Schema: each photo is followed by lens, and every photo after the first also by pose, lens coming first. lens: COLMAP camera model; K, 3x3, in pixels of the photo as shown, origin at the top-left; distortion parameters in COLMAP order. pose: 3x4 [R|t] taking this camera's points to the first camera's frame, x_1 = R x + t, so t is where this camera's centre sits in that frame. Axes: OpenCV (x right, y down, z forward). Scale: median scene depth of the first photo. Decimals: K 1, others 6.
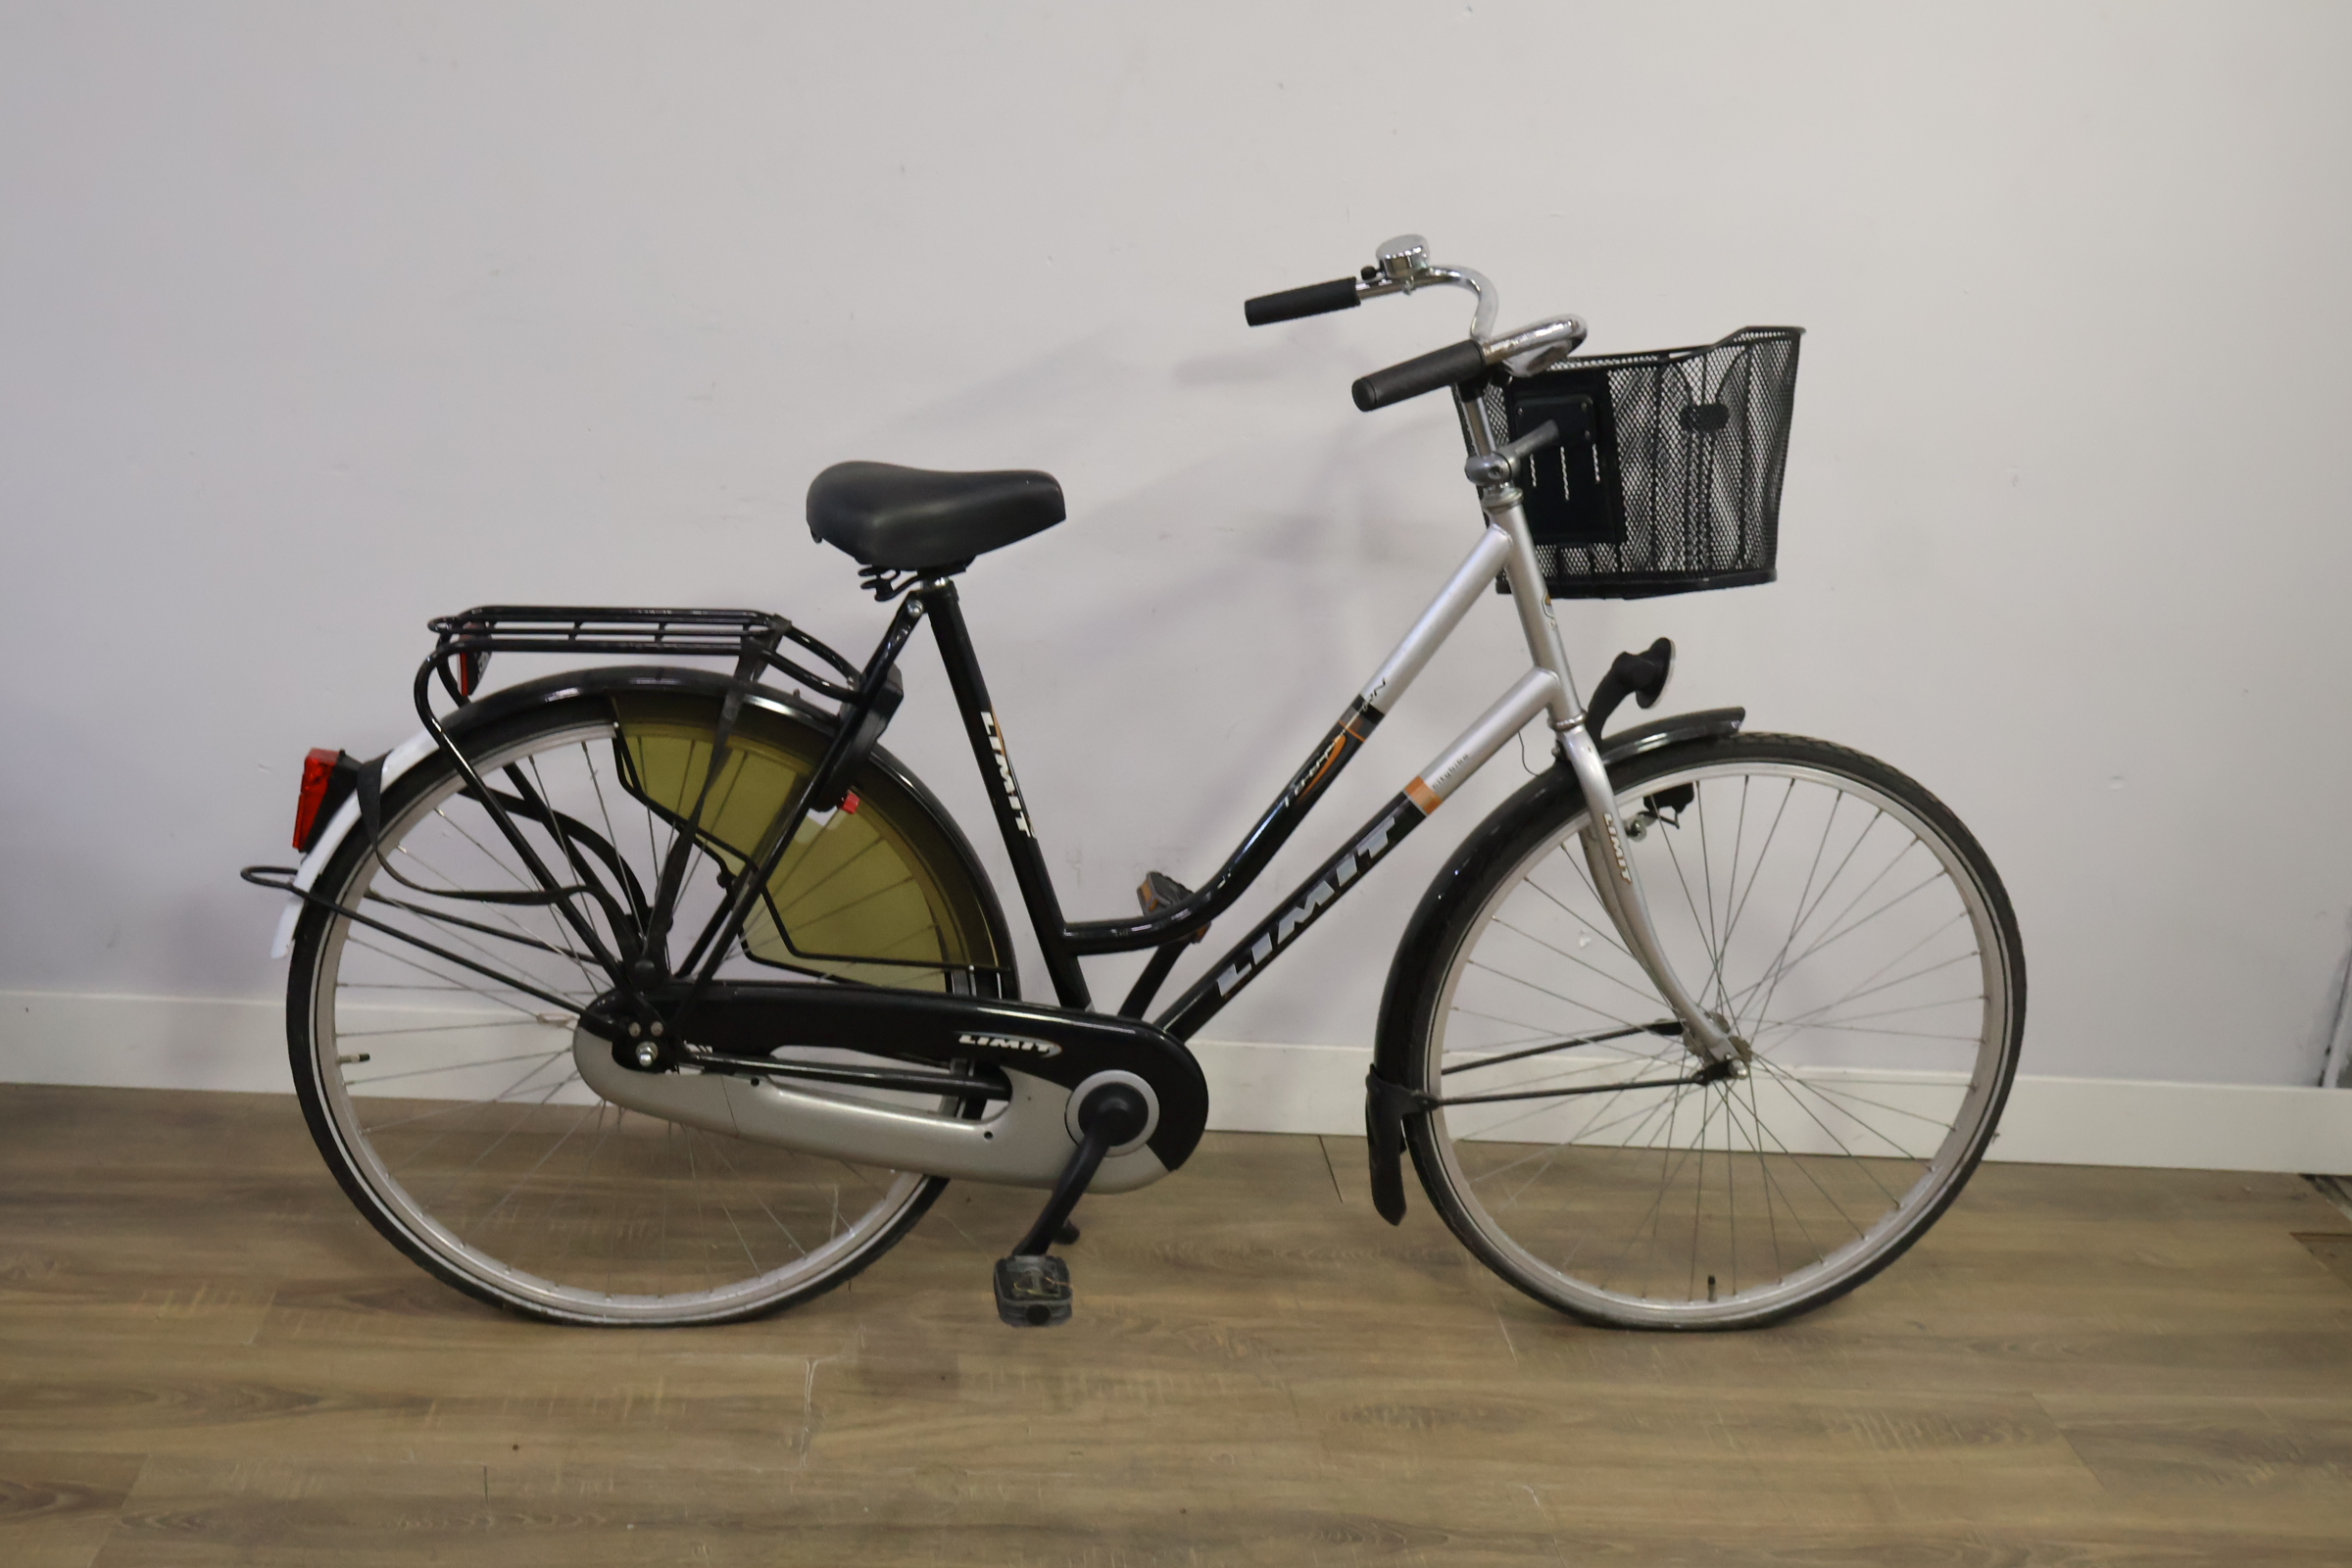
lens RADIAL K [[2496.3, 0, 1160.9], [0, 2496.3, 775.8], [0, 0, 1]] dist [-0.014494, -0.003804]
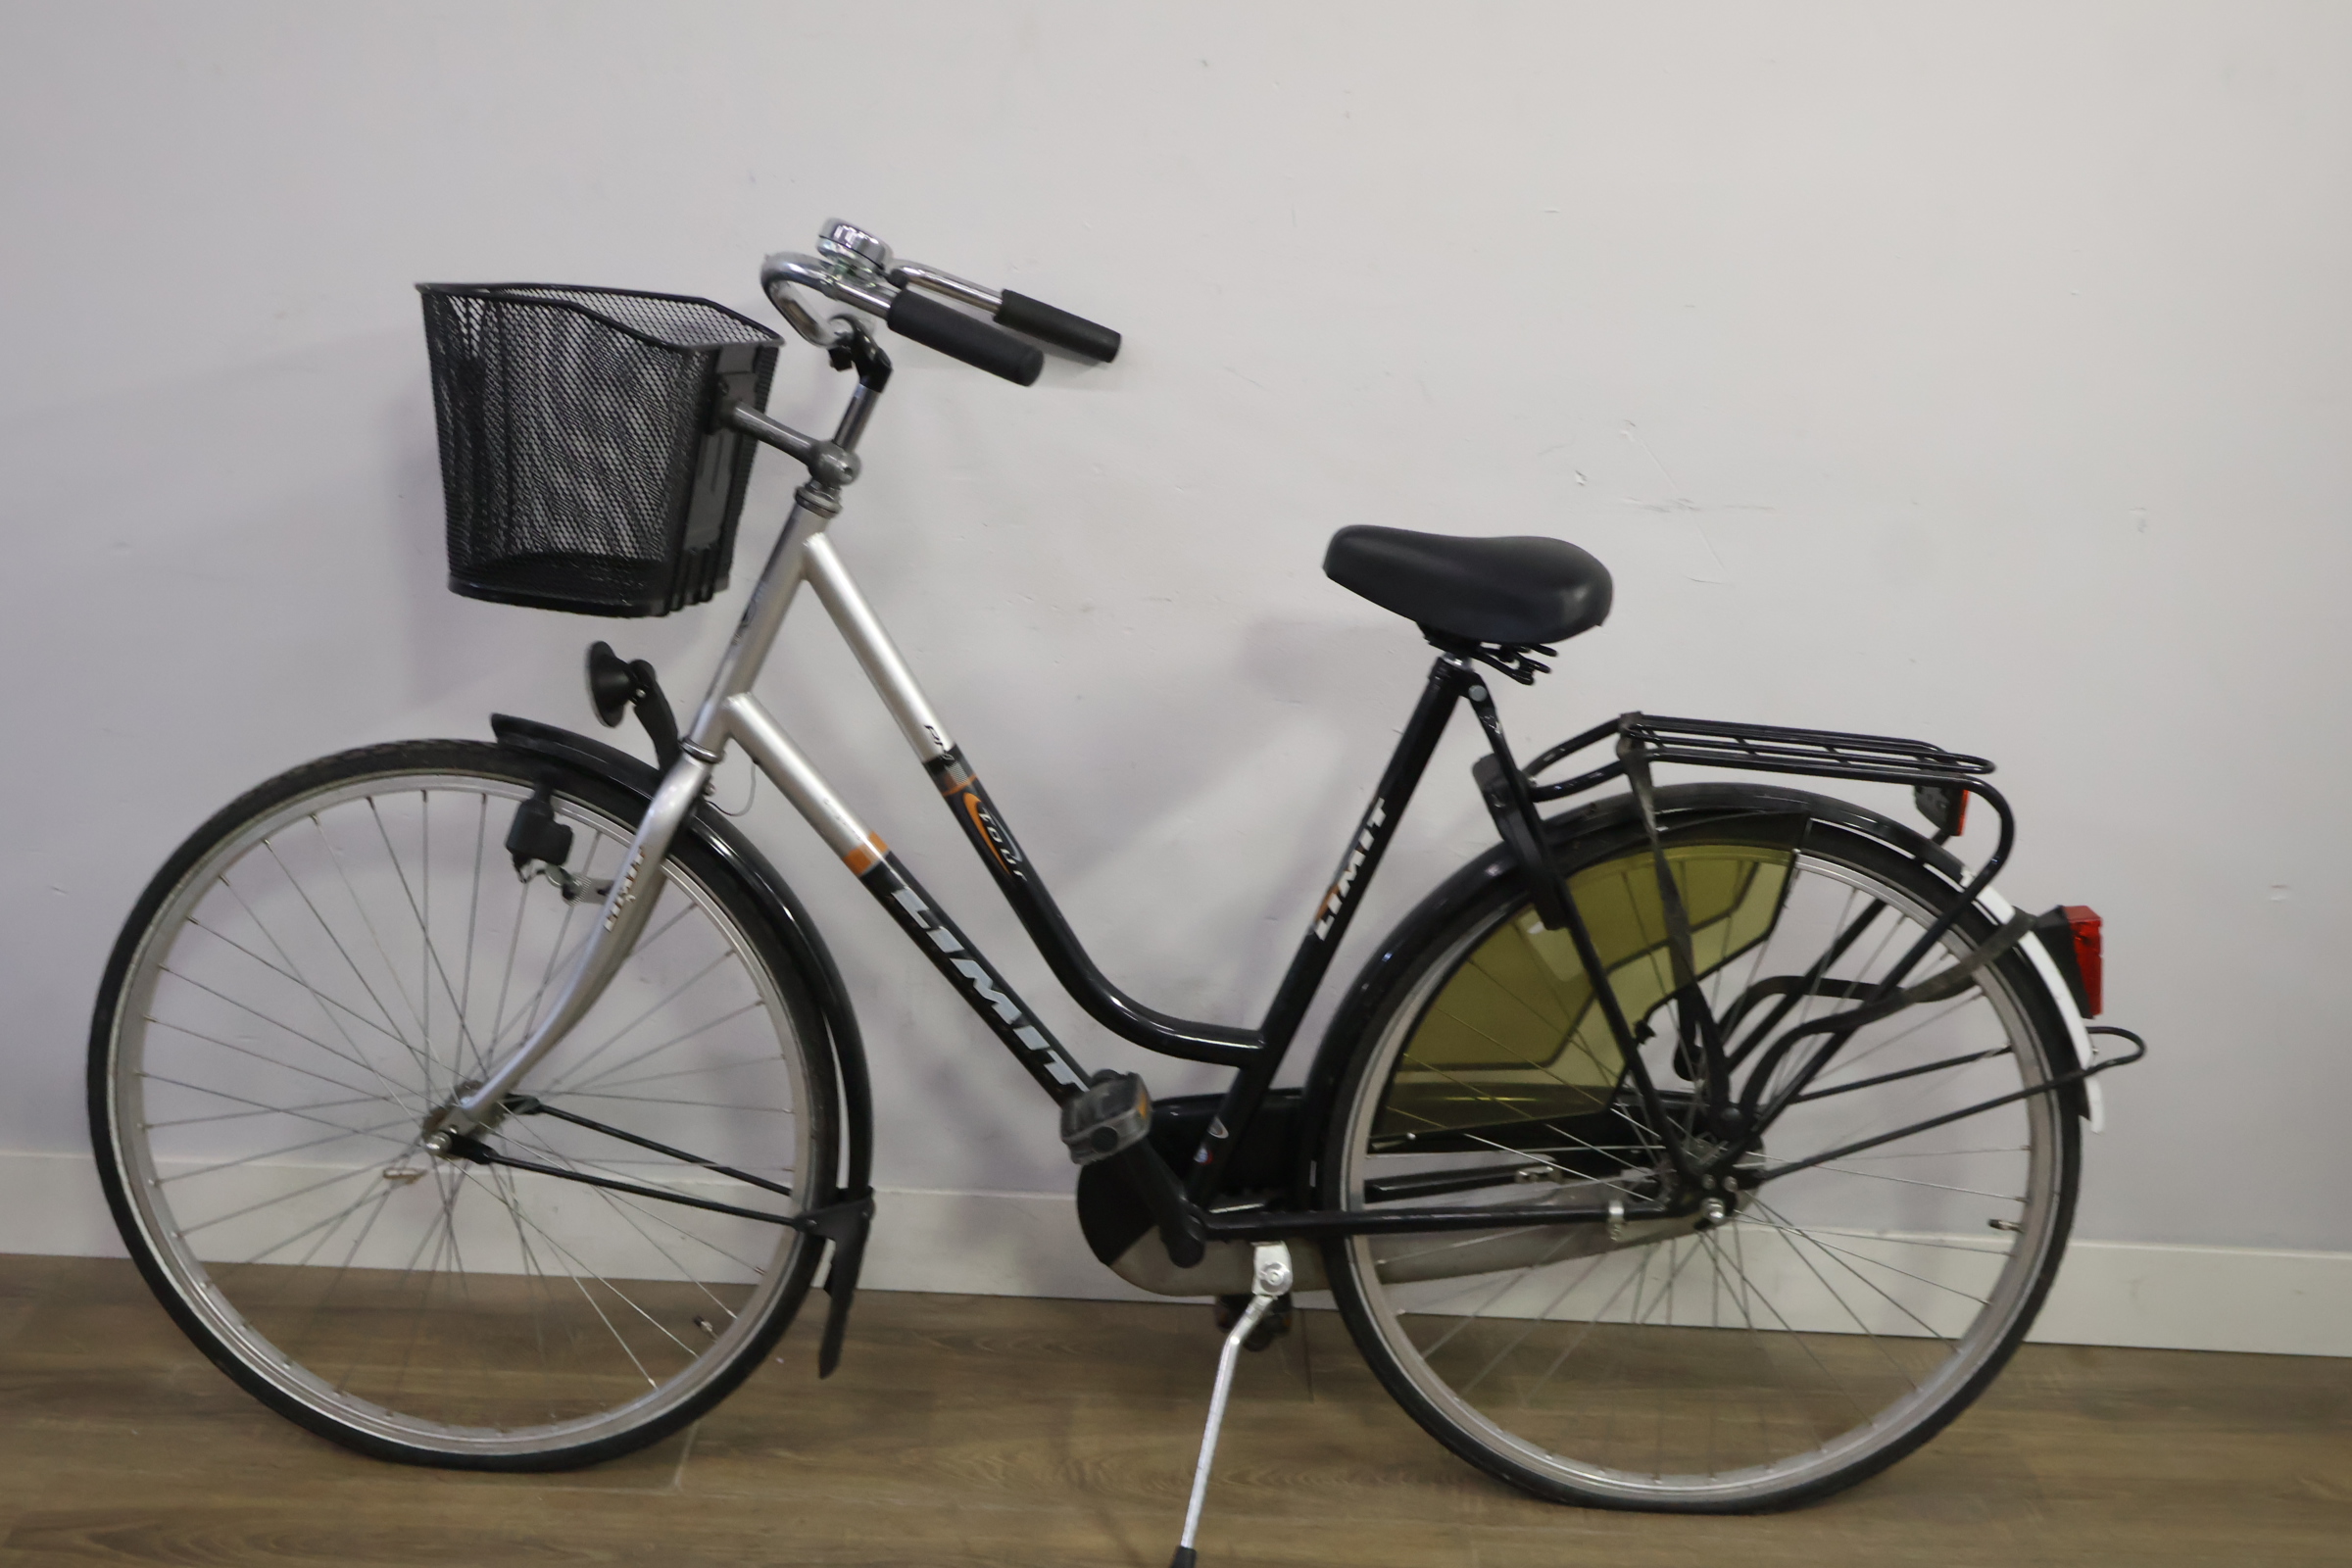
lens RADIAL K [[2494.3, 0, 1166.3], [0, 2494.3, 790.6], [0, 0, 1]] dist [-0.009476, -0.000079]
pose [[0.995899, -0.005978, -0.090279, 0.117758], [0.007288, 0.999873, 0.014184, -0.054313], [0.090183, -0.014784, 0.995815, 0.196884]]
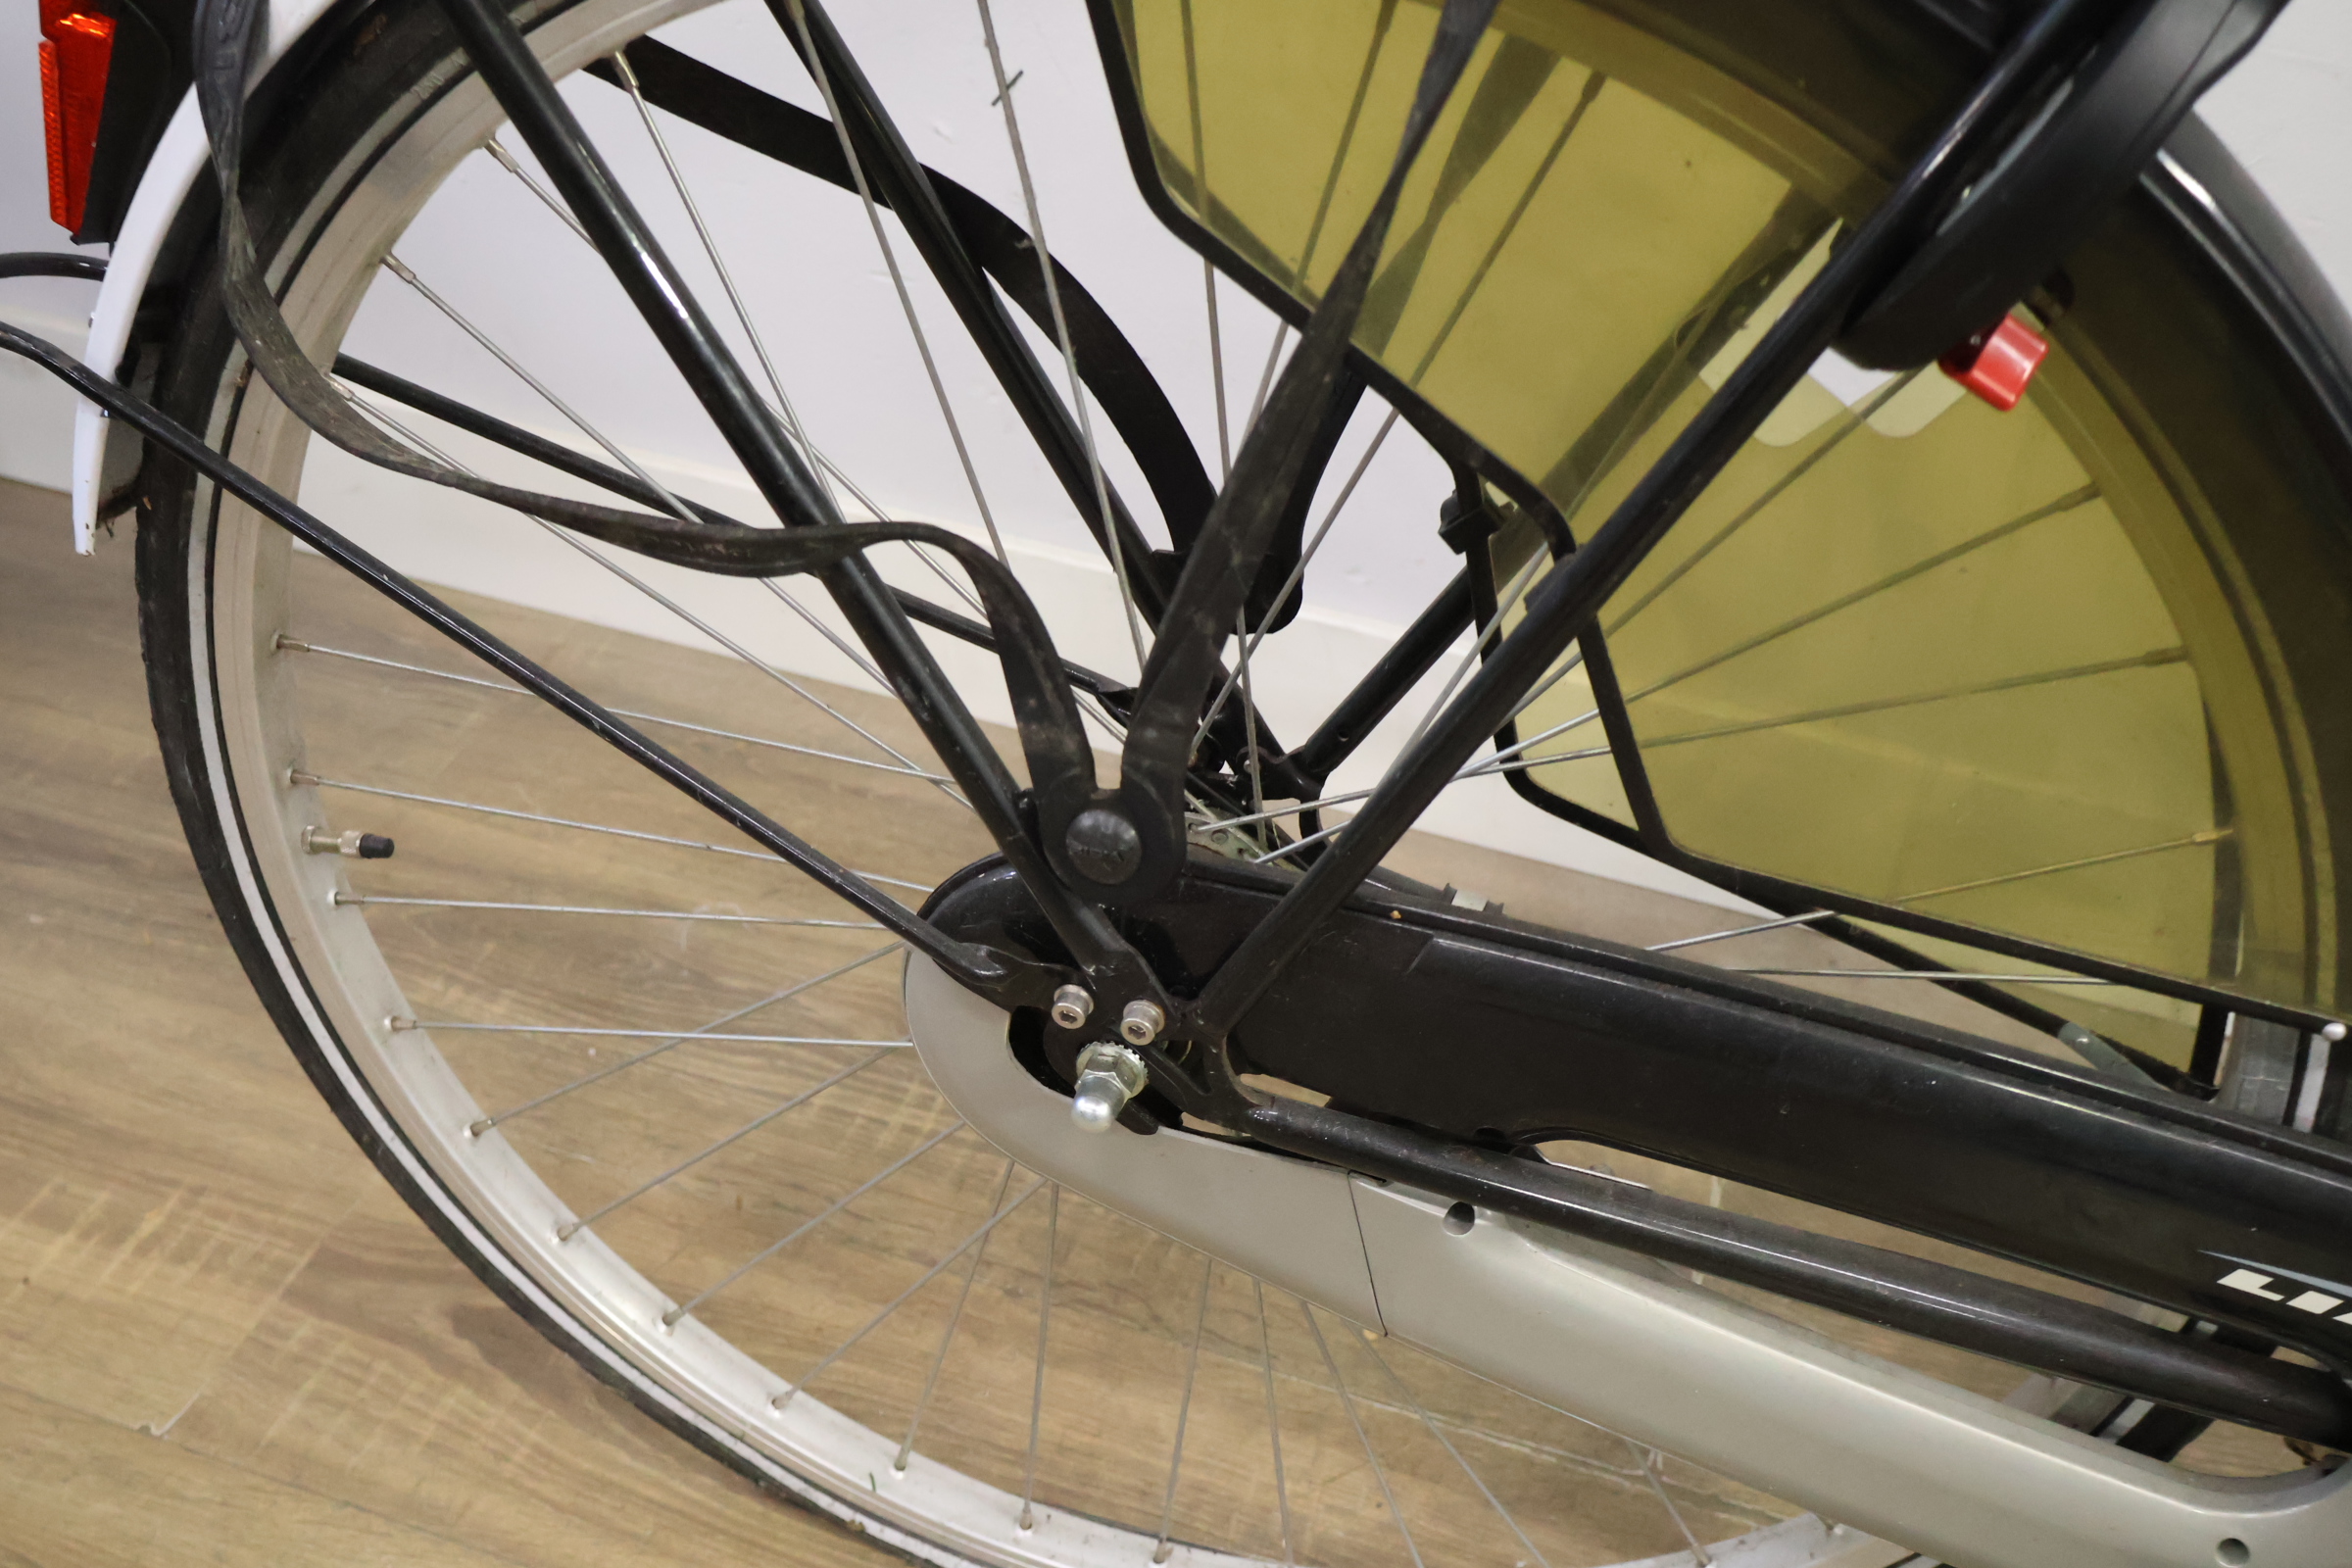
lens RADIAL K [[2487.2, 0, 1168.5], [0, 2487.2, 780.5], [0, 0, 1]] dist [-0.010351, -0.007607]
pose [[0.915685, 0.220354, -0.336104, -0.104296], [-0.103065, 0.937075, 0.333569, -0.019813], [0.388458, -0.270804, 0.880776, 0.724013]]
